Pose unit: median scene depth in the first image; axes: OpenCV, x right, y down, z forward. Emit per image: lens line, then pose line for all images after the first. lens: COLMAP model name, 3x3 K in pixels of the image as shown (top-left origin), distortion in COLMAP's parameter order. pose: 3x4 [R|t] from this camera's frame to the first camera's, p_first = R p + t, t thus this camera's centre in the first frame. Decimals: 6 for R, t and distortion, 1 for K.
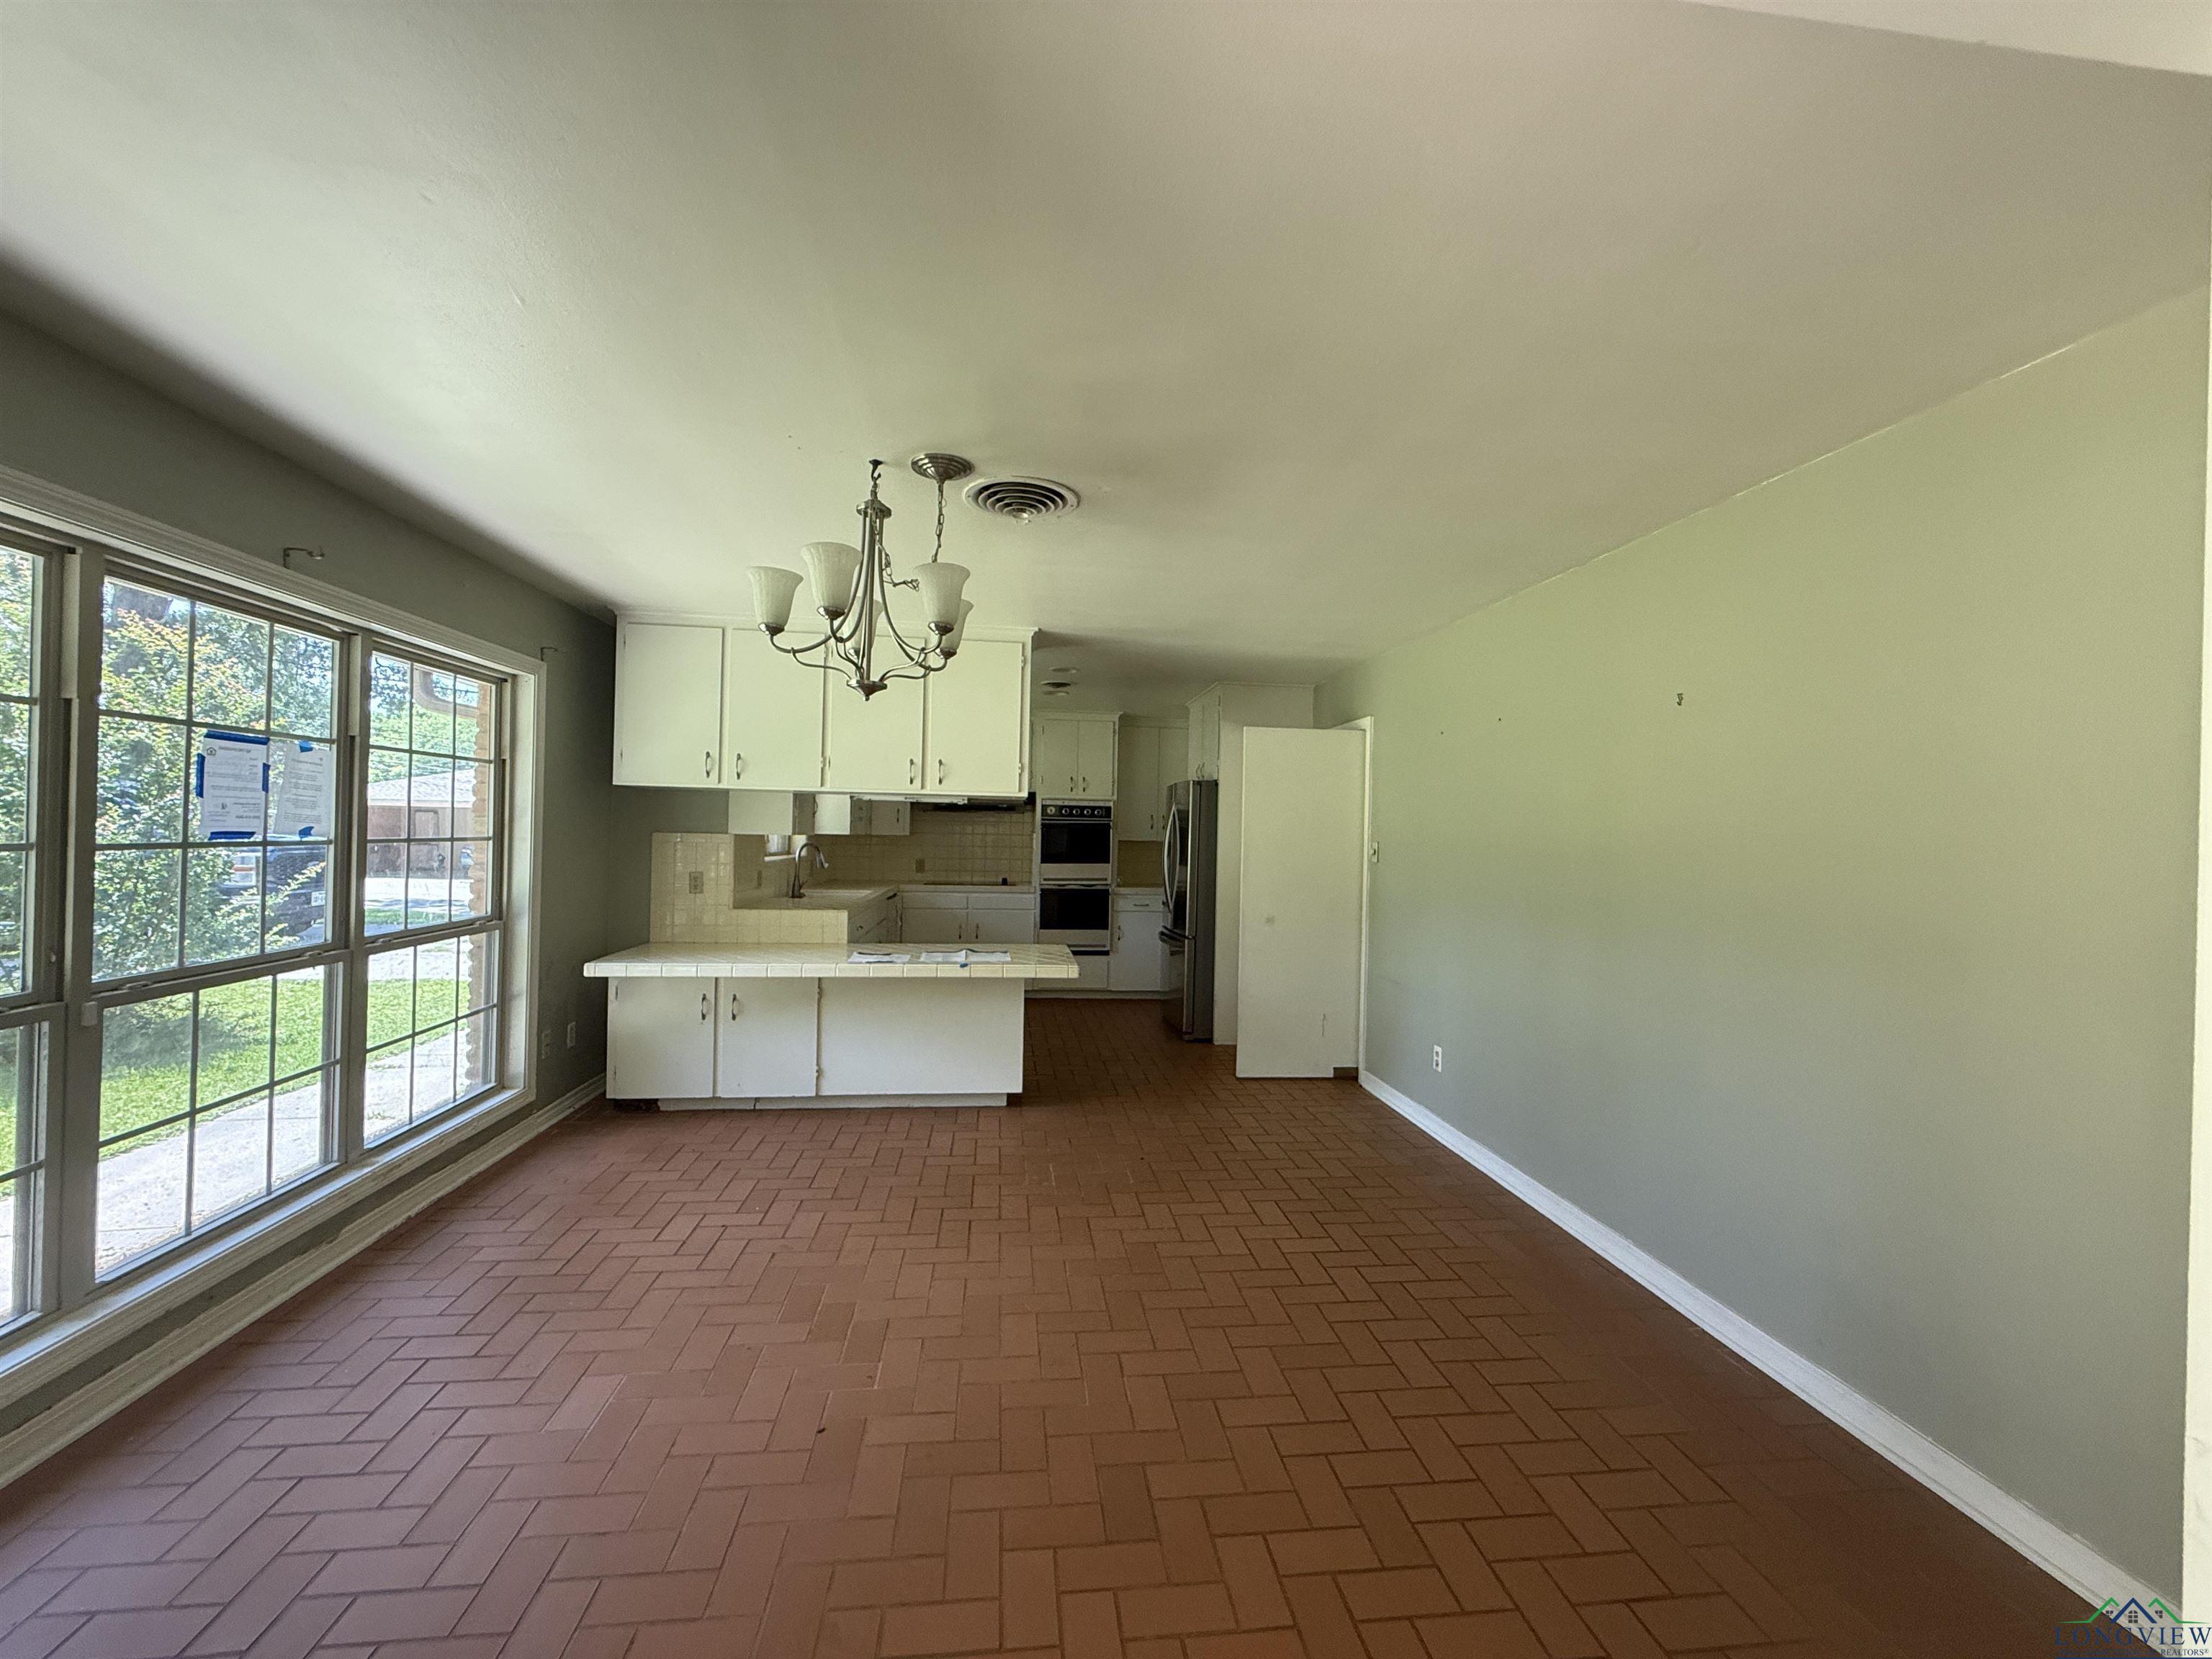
lens RADIAL K [[1006.7, 0, 1106.0], [0, 1006.7, 829.5], [0, 0, 1]] dist [-0.000093, 0.000094]
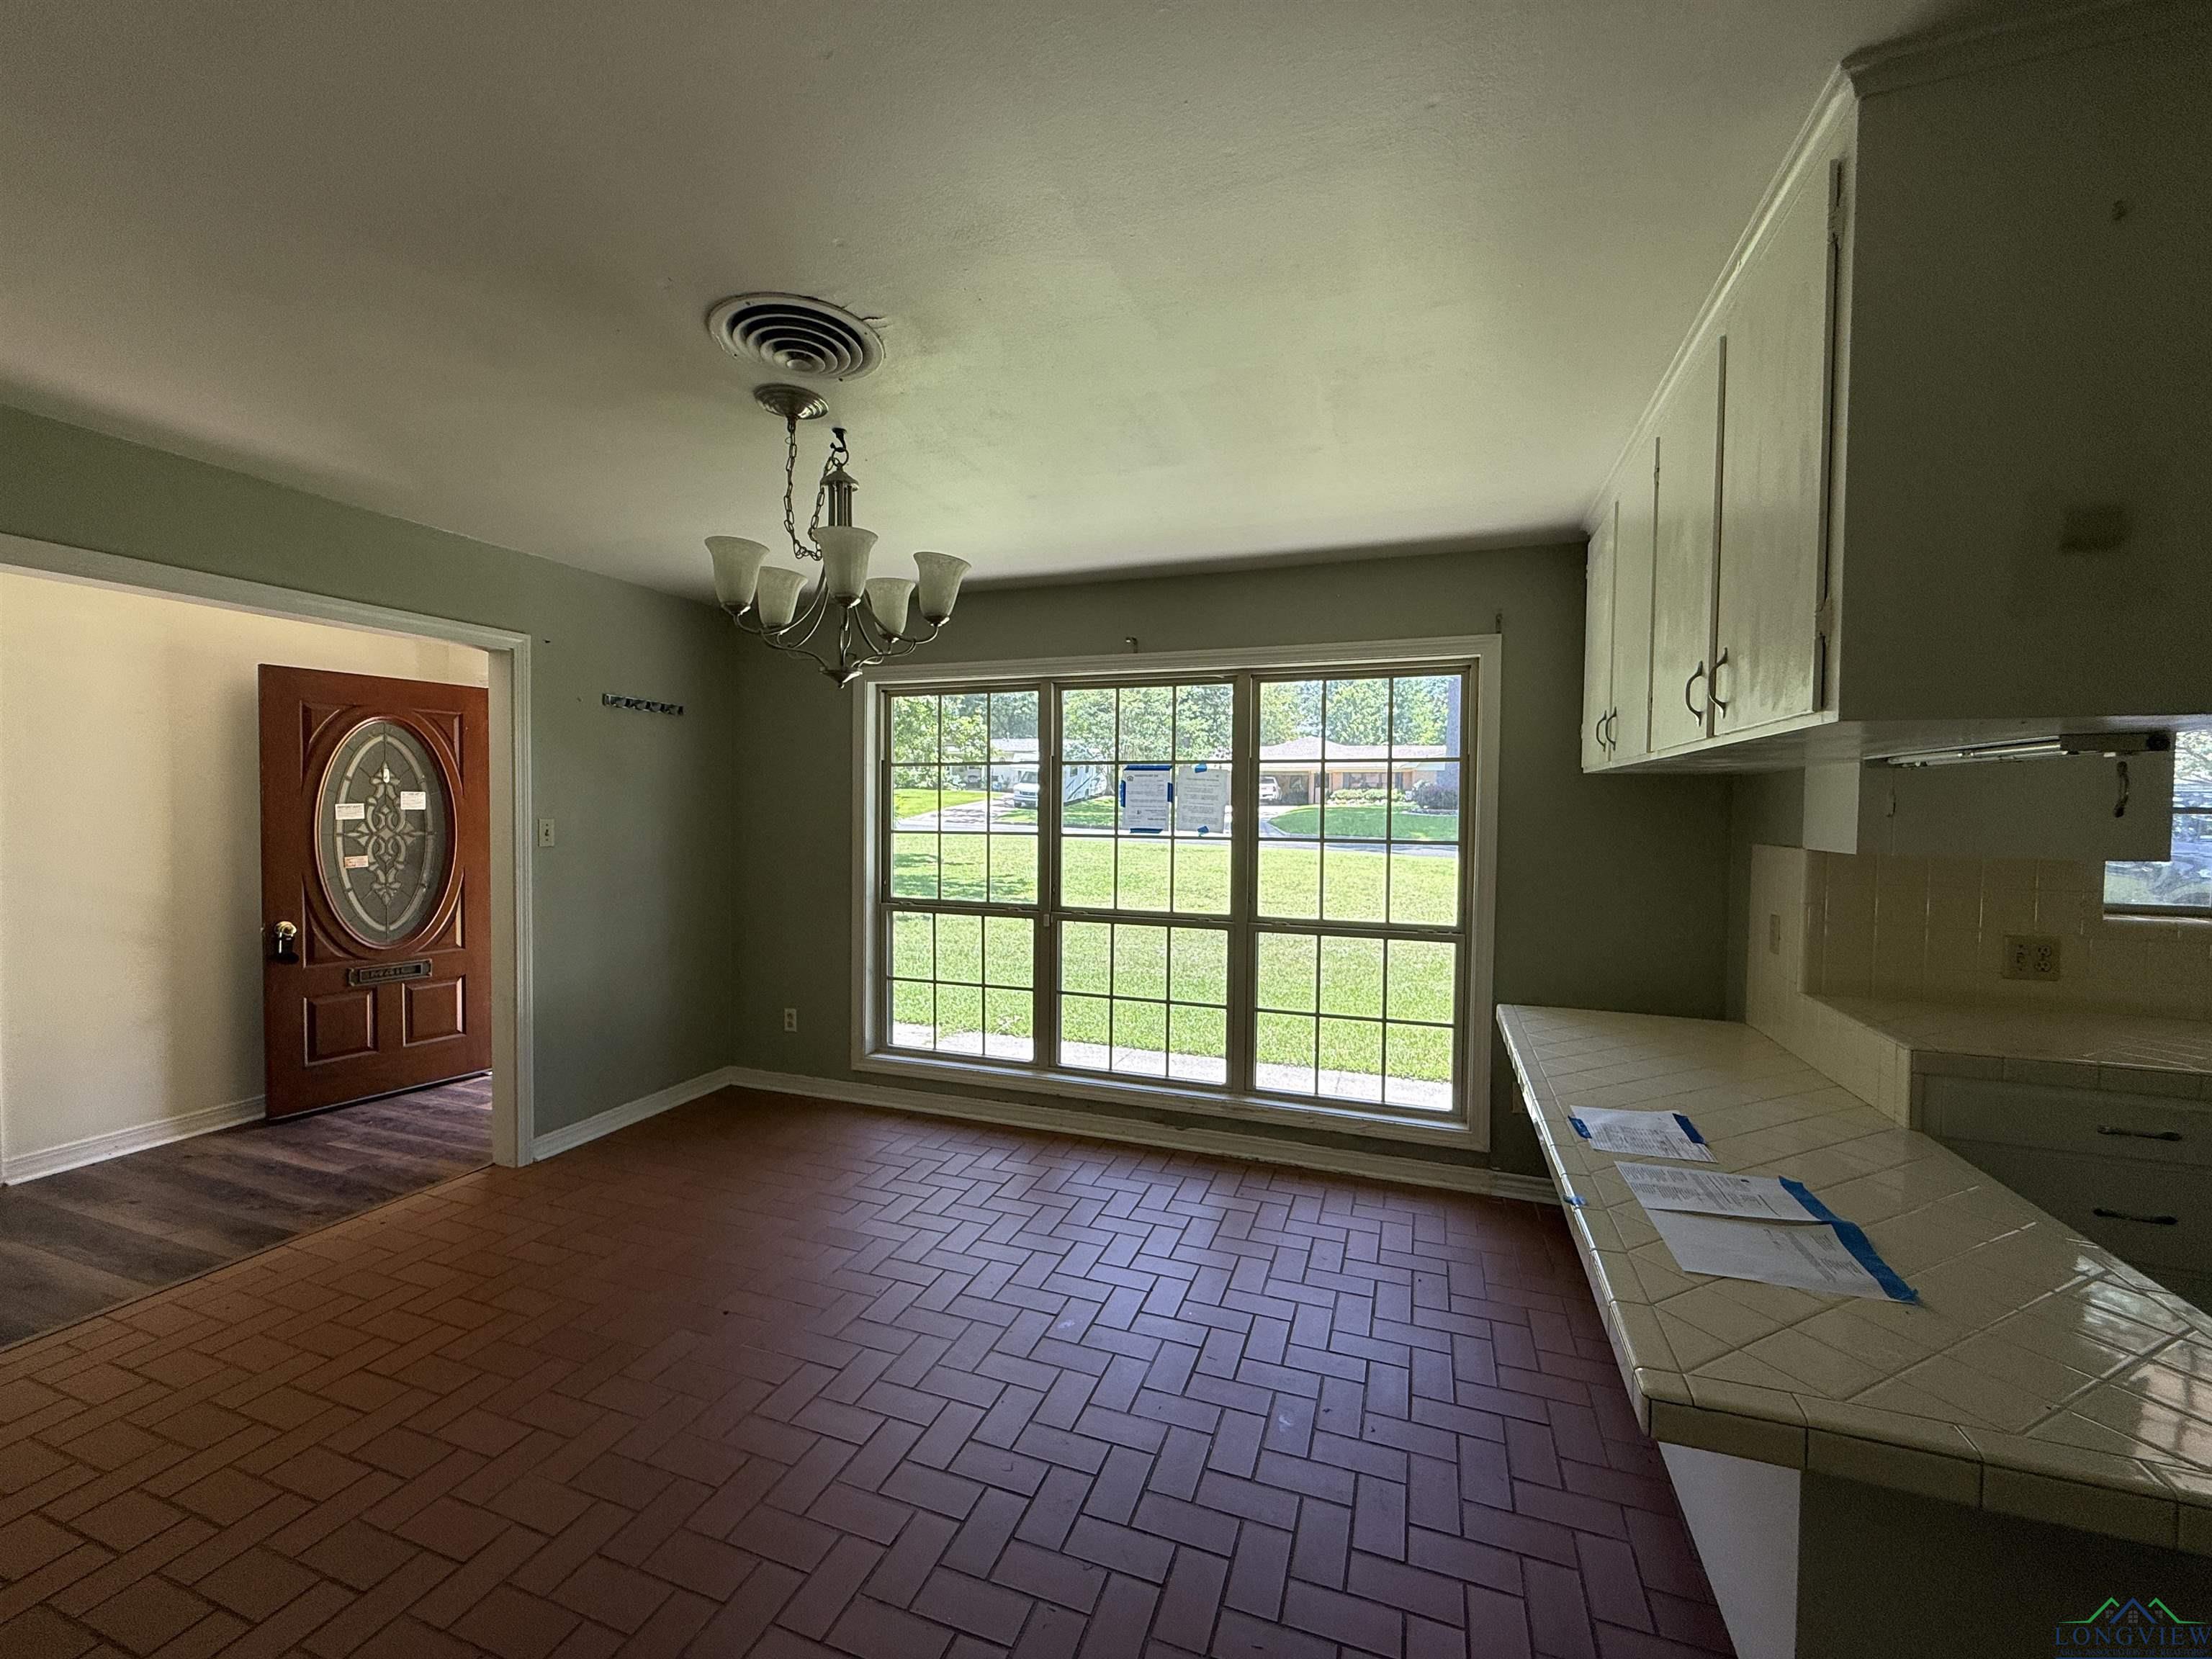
lens RADIAL K [[884.5, 0, 1100.6], [0, 884.5, 831.6], [0, 0, 1]] dist [-0.000832, -0.000026]
pose [[-0.466033, -0.001755, -0.884766, 0.145083], [-0.020082, 0.999761, 0.008595, -0.001430], [0.884540, 0.021773, -0.465957, 0.614764]]
